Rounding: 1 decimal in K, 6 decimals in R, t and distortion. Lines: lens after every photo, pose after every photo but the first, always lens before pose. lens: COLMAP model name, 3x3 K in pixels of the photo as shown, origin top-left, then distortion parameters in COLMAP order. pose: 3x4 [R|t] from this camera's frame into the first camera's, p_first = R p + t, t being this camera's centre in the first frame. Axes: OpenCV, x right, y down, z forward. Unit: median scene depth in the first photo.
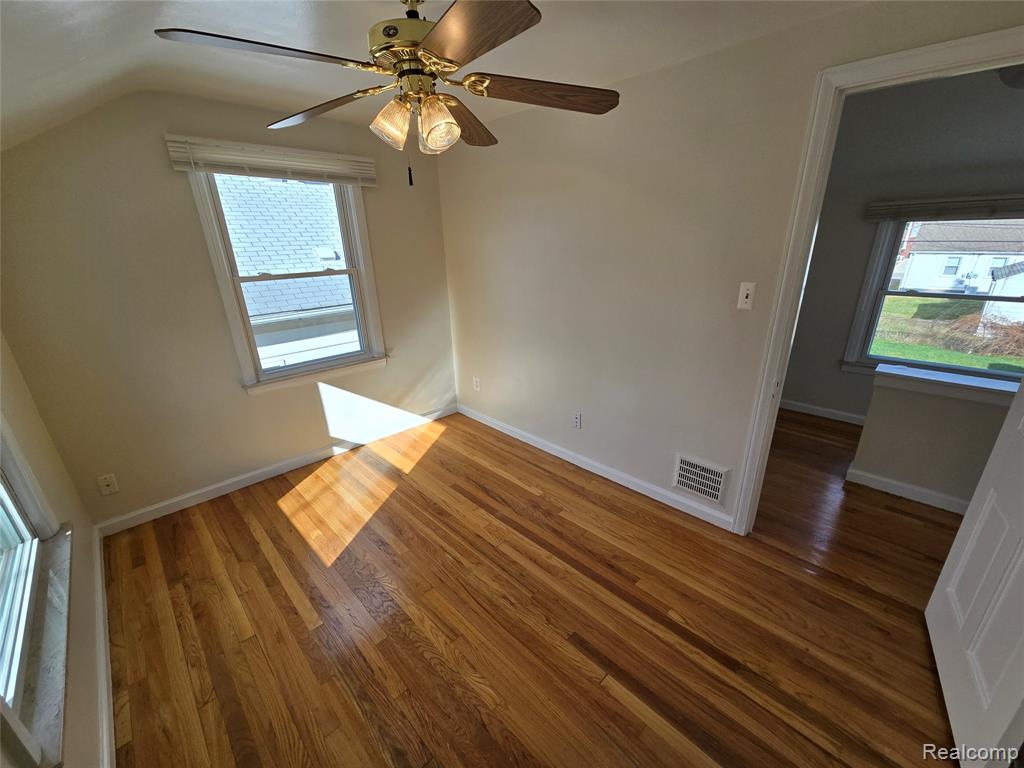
lens RADIAL K [[400.7, 0, 547.2], [0, 400.7, 388.2], [0, 0, 1]] dist [0.002020, 0.000053]
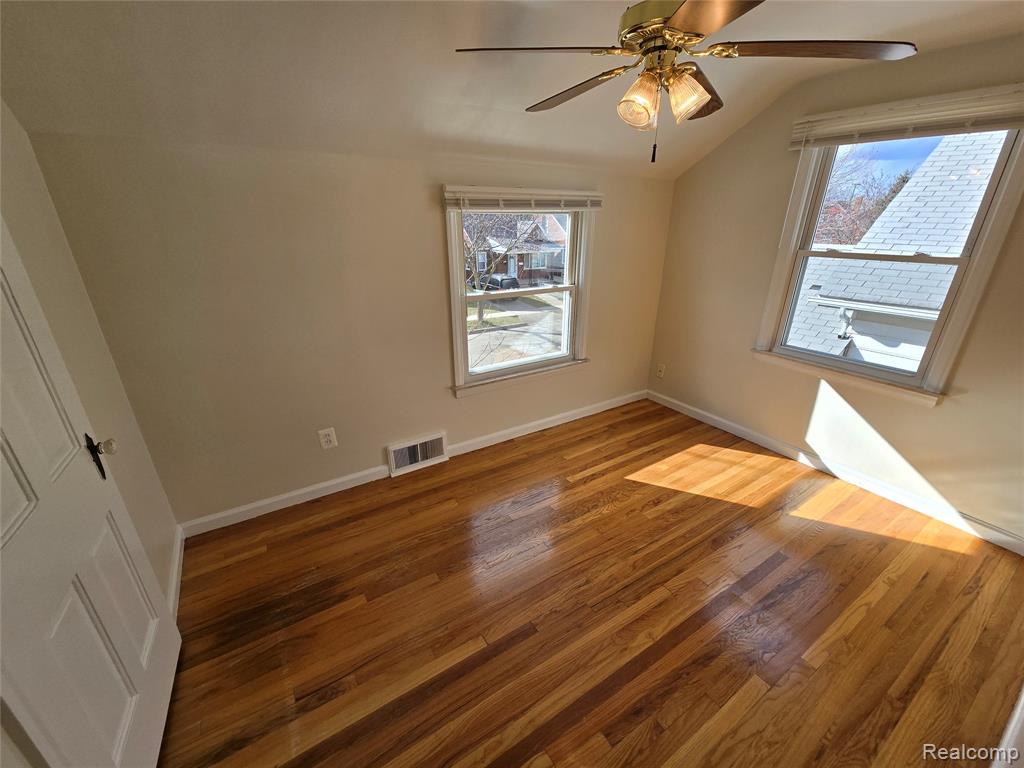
lens RADIAL K [[447.8, 0, 514.8], [0, 447.8, 410.4], [0, 0, 1]] dist [-0.001776, -0.000460]
pose [[-0.230822, 0.402817, -0.885697, 0.557720], [-0.342832, 0.818232, 0.461479, -0.208783], [0.910597, 0.410165, -0.050767, 0.531879]]
